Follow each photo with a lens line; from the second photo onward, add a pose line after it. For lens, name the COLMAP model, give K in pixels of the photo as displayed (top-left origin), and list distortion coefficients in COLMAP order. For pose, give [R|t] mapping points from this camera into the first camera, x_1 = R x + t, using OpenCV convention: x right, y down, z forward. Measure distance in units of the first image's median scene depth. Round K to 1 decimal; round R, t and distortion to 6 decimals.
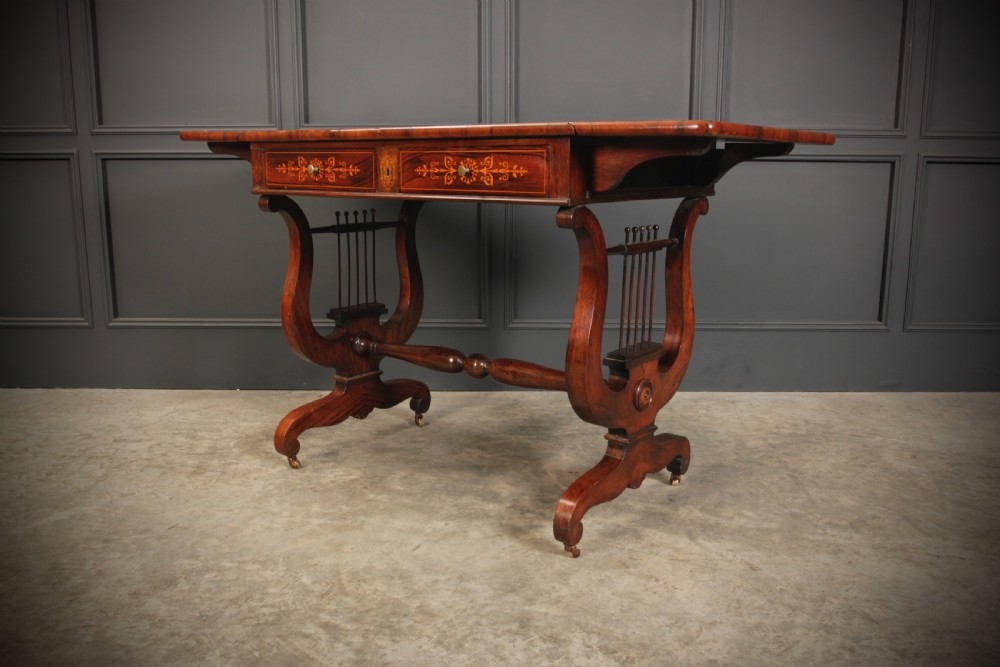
lens RADIAL K [[873.2, 0, 501.7], [0, 873.2, 336.6], [0, 0, 1]] dist [-0.060674, 0.017255]
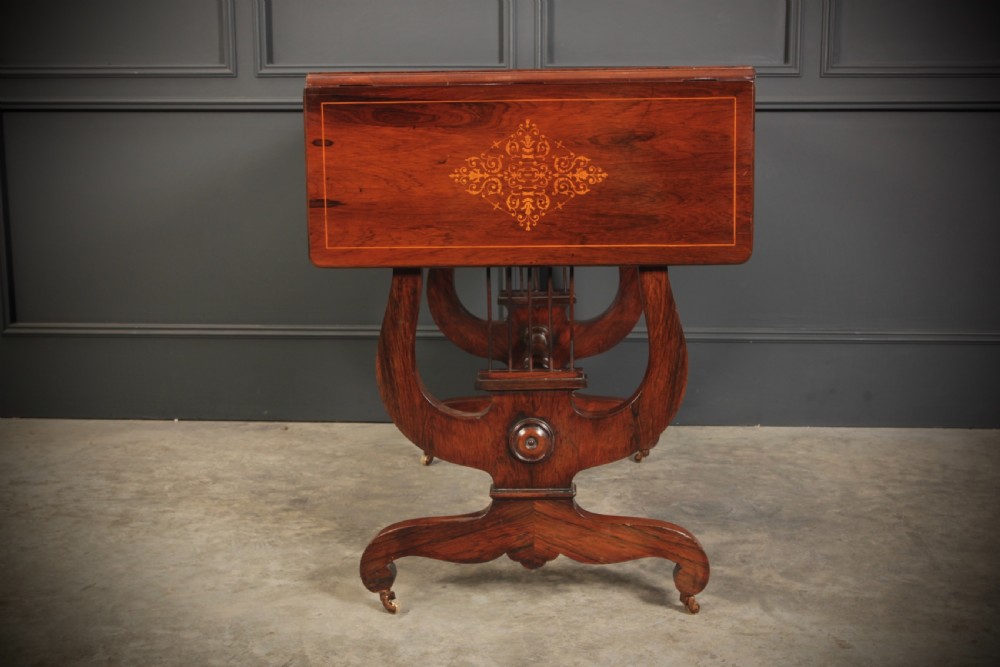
lens RADIAL K [[1264.3, 0, 503.2], [0, 1264.3, 335.2], [0, 0, 1]] dist [-0.008074, 0.001045]
pose [[0.999089, 0.003971, -0.042496, 0.032917], [-0.005039, 0.999673, -0.025068, 0.021043], [0.042383, 0.025260, 0.998782, -0.105969]]
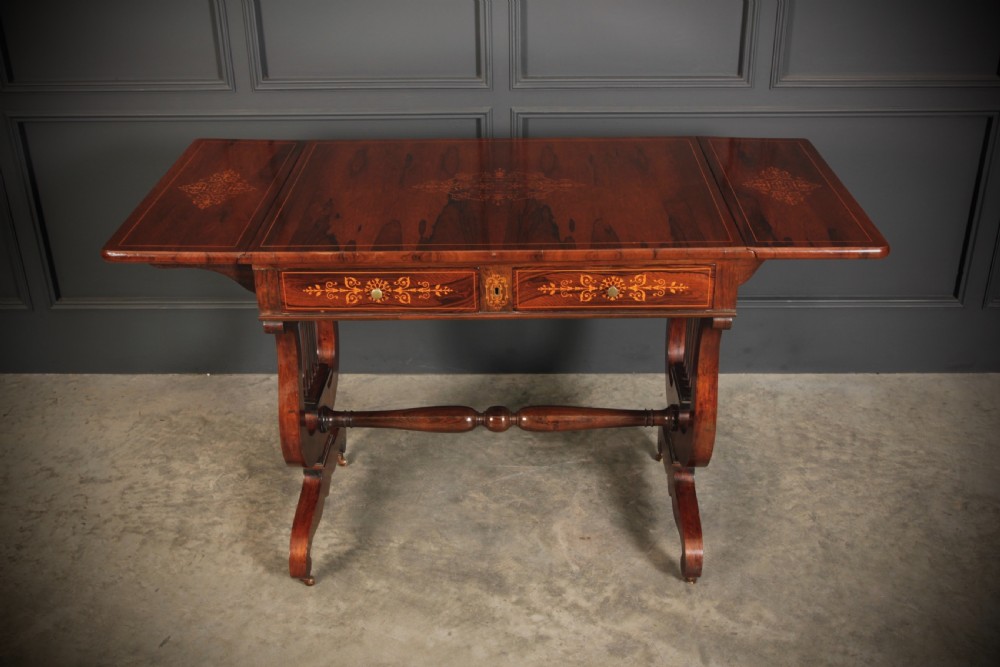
lens RADIAL K [[1091.2, 0, 501.3], [0, 1091.2, 334.0], [0, 0, 1]] dist [-0.034754, 0.022274]
pose [[0.999807, -0.008149, -0.017881, 0.016878], [0.012769, 0.961096, 0.275919, -0.408869], [0.014937, -0.276094, 0.961015, -0.056163]]
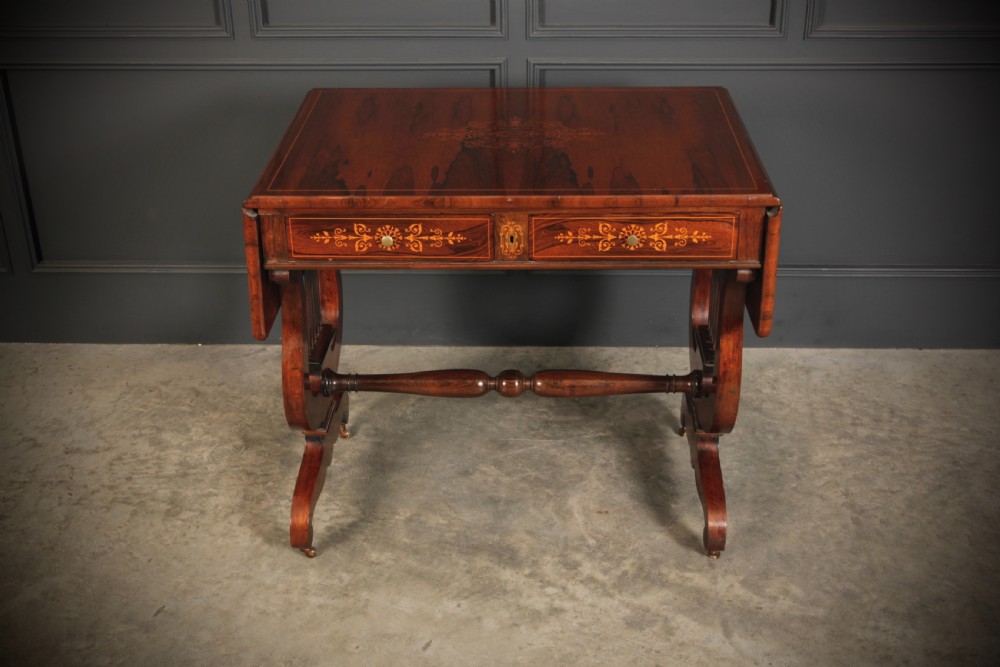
lens RADIAL K [[1235.3, 0, 501.2], [0, 1235.3, 332.9], [0, 0, 1]] dist [-0.011235, 0.003422]
pose [[0.999652, -0.000196, -0.026397, 0.014455], [0.007374, 0.962233, 0.272126, -0.388150], [0.025347, -0.272225, 0.961900, -0.154262]]
